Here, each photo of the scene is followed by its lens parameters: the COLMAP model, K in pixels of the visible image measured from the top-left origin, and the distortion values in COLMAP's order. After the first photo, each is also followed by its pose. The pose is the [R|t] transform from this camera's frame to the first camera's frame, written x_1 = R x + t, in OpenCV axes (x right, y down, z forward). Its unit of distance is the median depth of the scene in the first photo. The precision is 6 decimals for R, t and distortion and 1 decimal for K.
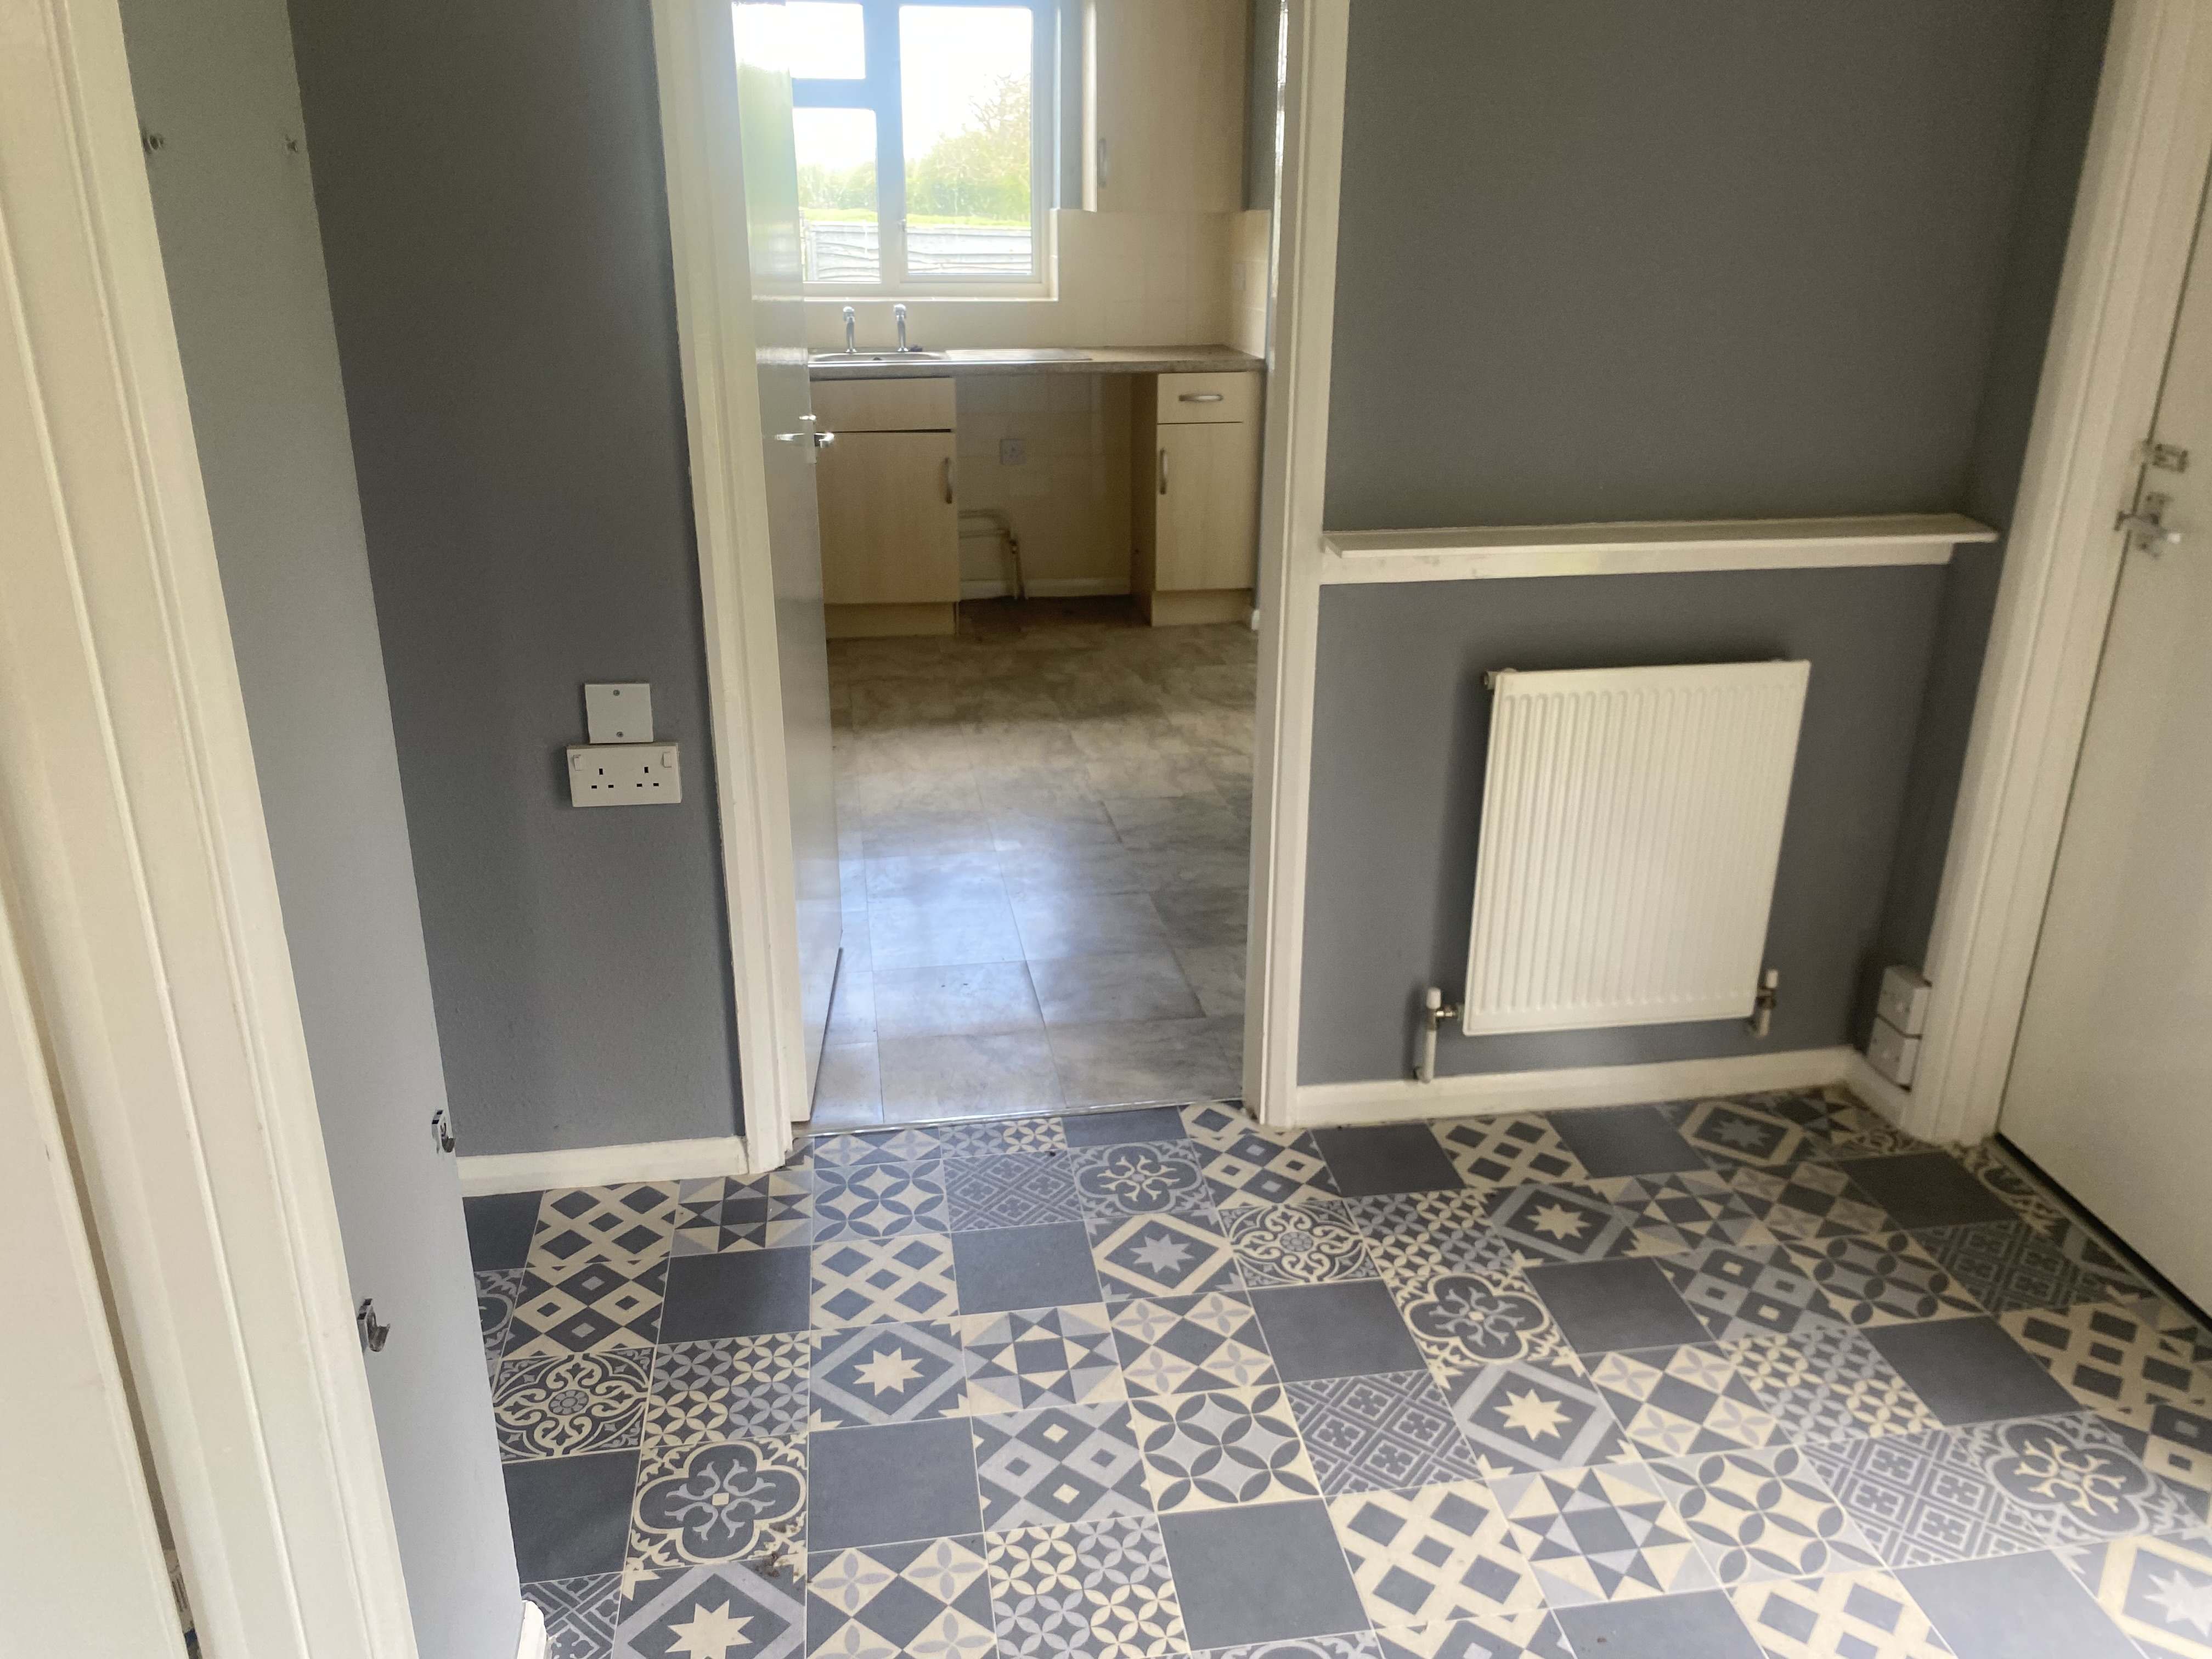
lens RADIAL K [[1682.8, 0, 1106.0], [0, 1682.8, 829.5], [0, 0, 1]] dist [0.217100, -0.574166]
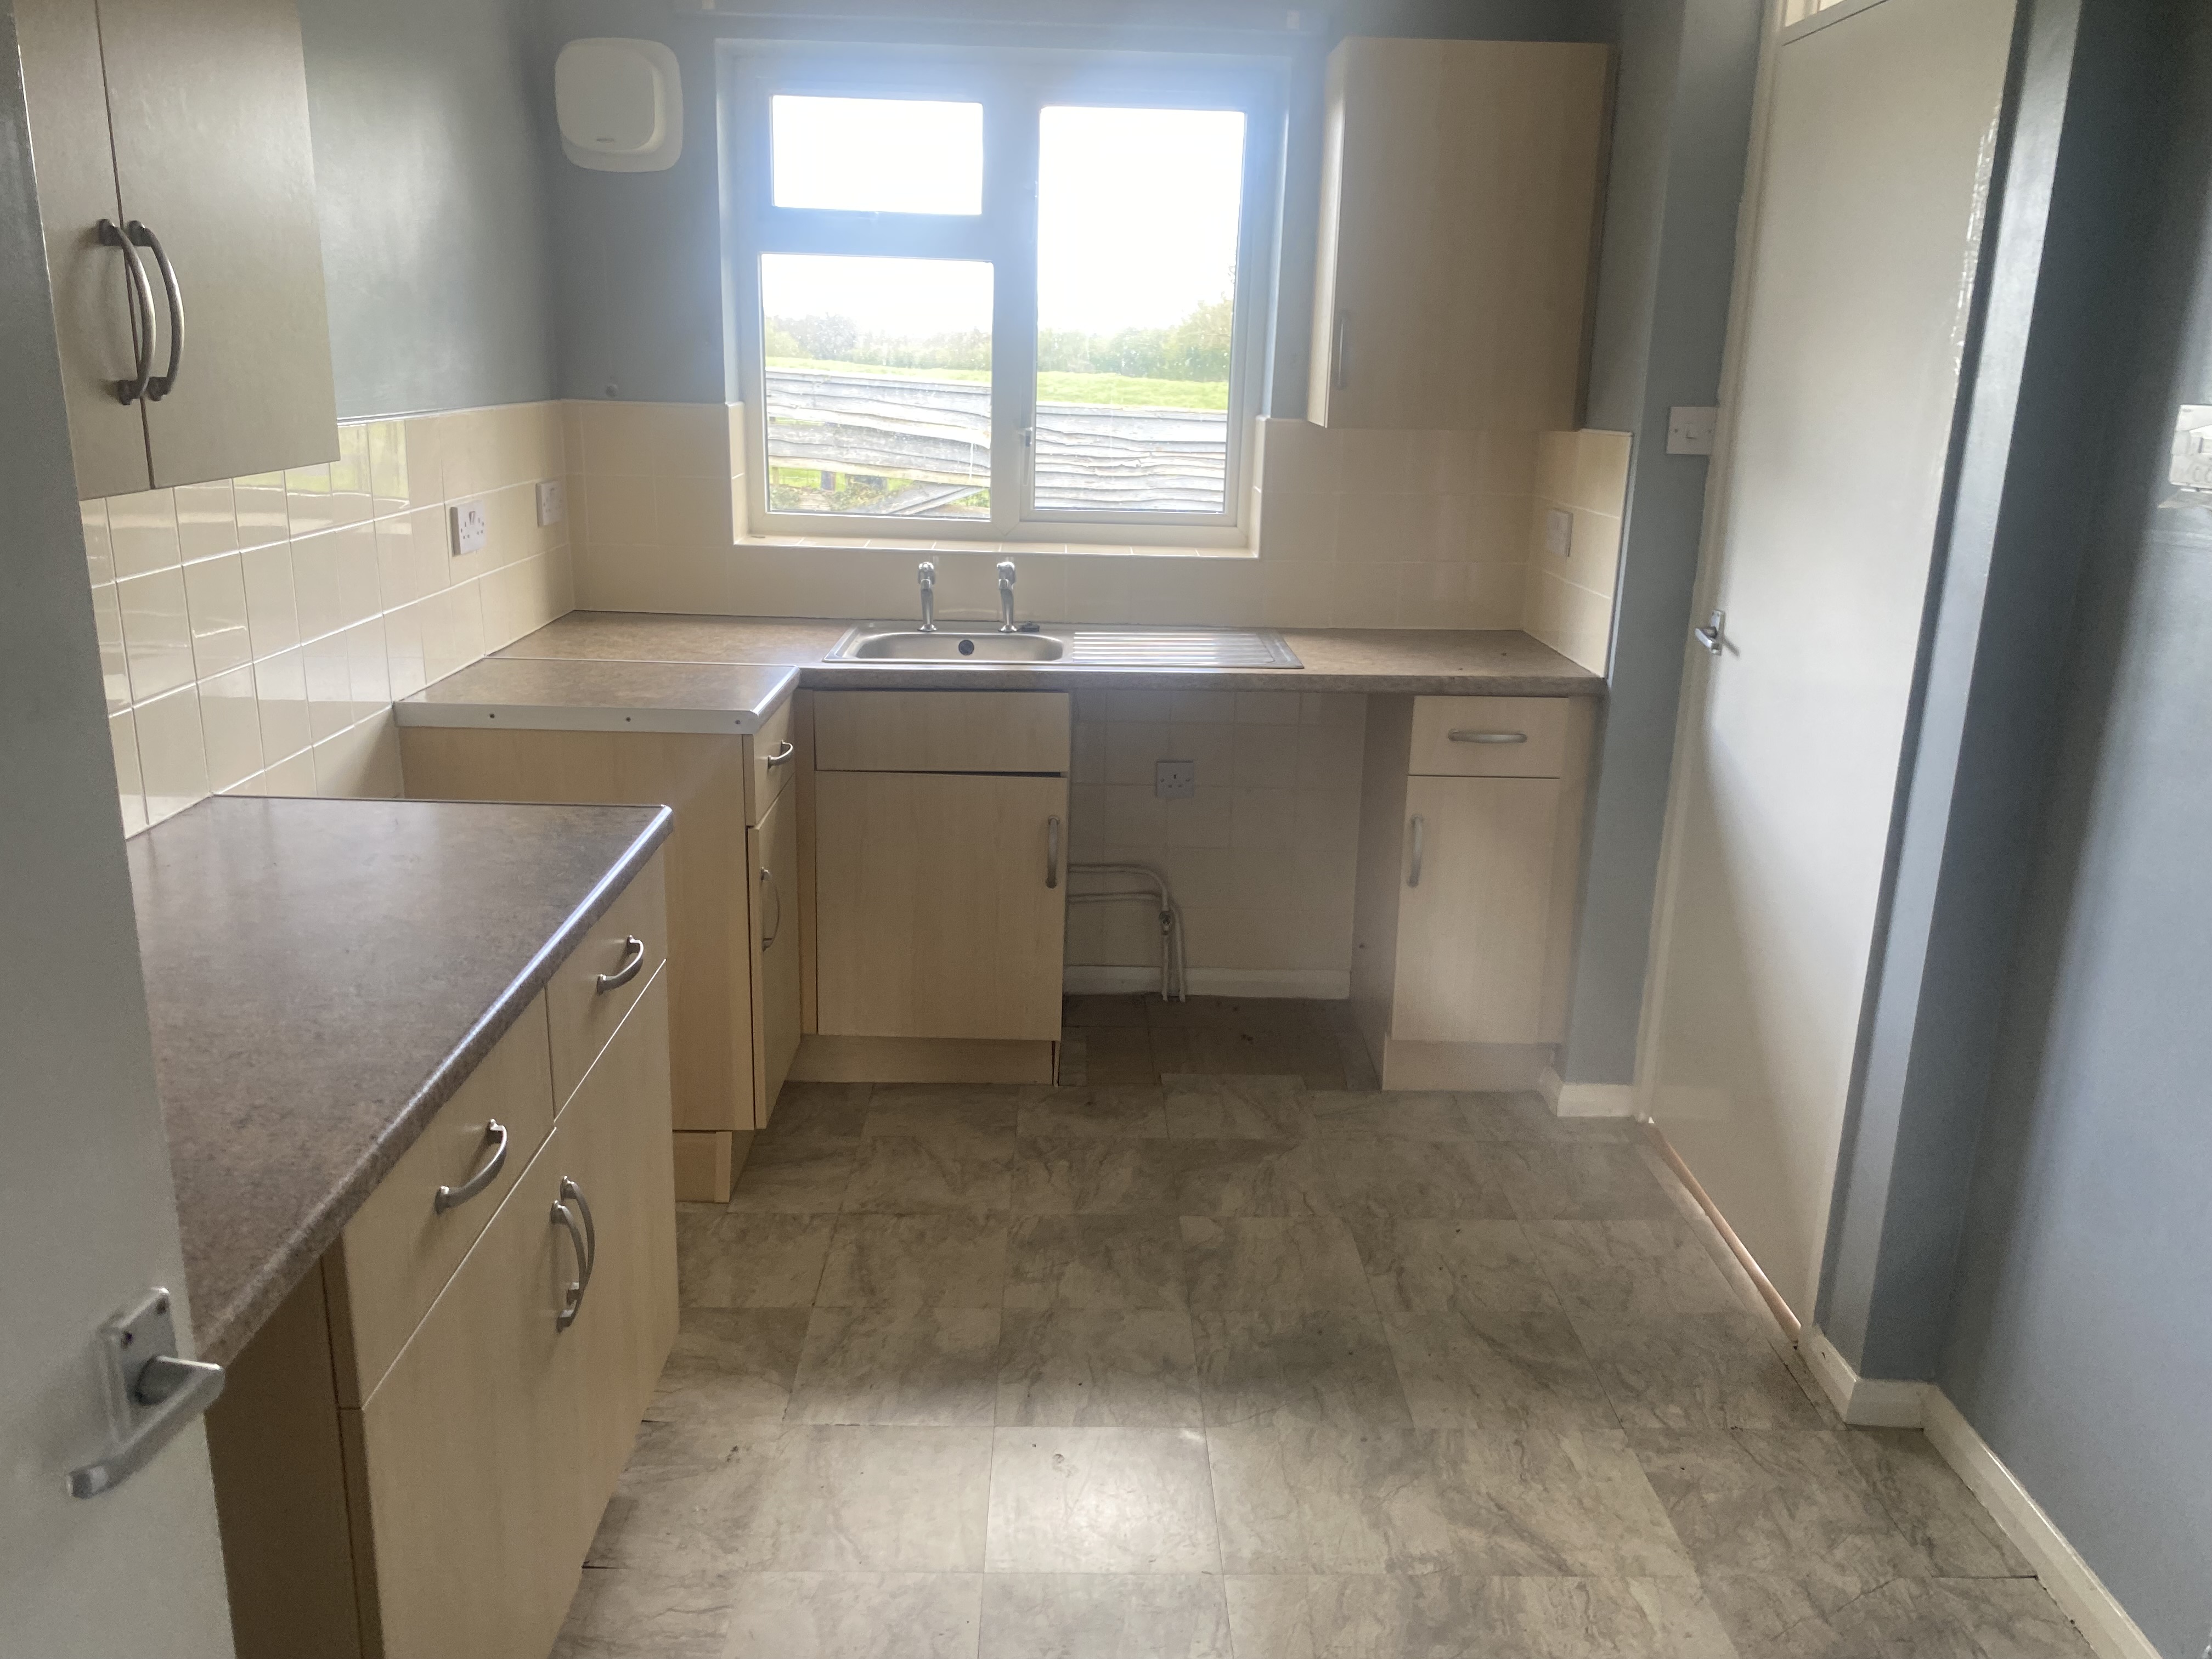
lens RADIAL K [[1682.8, 0, 1106.0], [0, 1682.8, 829.5], [0, 0, 1]] dist [0.217100, -0.574166]
pose [[0.989488, 0.057411, -0.132732, 0.005440], [-0.068540, 0.994367, -0.080853, -0.165422], [0.127342, 0.089101, 0.987849, 0.407277]]
